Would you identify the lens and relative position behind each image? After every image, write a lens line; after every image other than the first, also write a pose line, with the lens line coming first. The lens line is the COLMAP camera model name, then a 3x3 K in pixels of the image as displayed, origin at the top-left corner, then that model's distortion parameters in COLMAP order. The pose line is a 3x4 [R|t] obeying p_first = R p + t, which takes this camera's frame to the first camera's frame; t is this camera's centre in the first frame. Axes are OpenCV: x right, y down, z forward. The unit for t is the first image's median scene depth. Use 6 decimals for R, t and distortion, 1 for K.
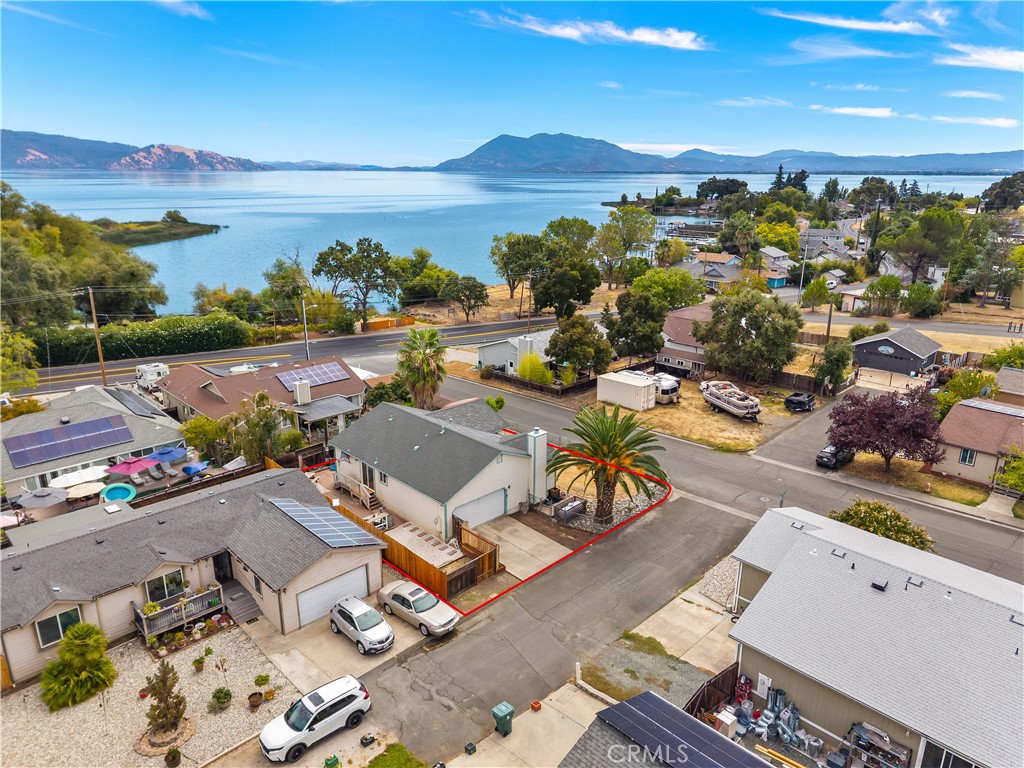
lens RADIAL K [[682.5, 0, 511.9], [0, 682.5, 377.7], [0, 0, 1]] dist [0.037037, -0.043559]
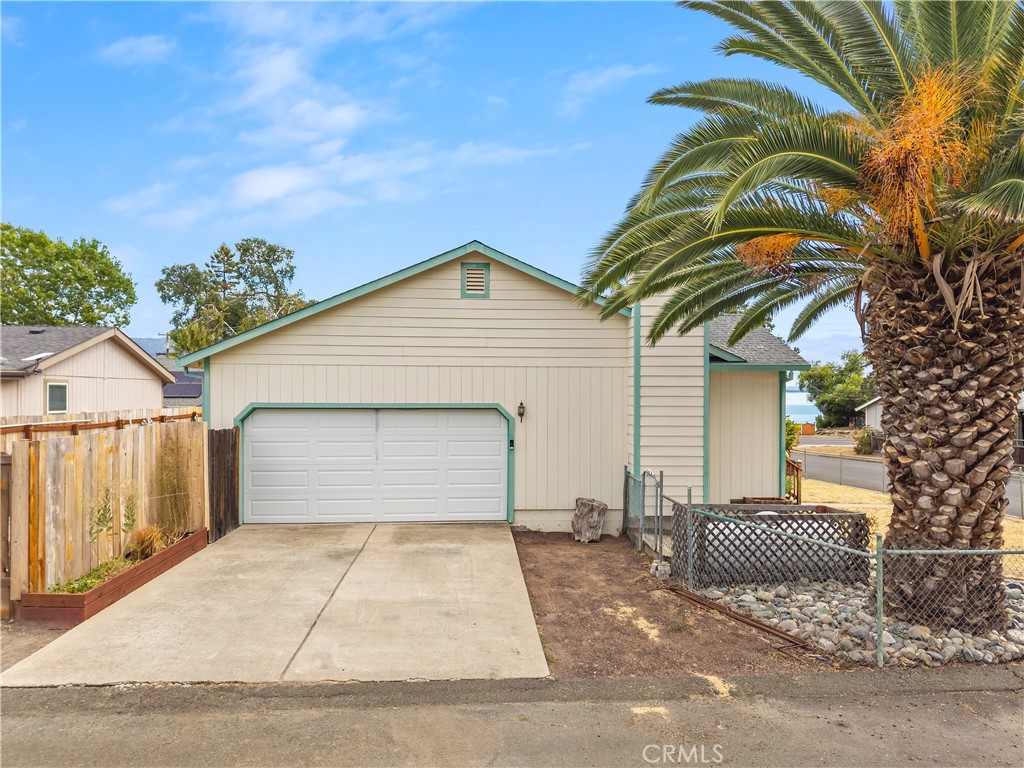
lens RADIAL K [[686.6, 0, 508.4], [0, 686.6, 395.5], [0, 0, 1]] dist [0.037755, -0.082655]
pose [[0.760269, -0.001323, -0.649607, 0.105980], [-0.184808, 0.958236, -0.218242, 0.138150], [0.622766, 0.285975, 0.728272, 0.522134]]
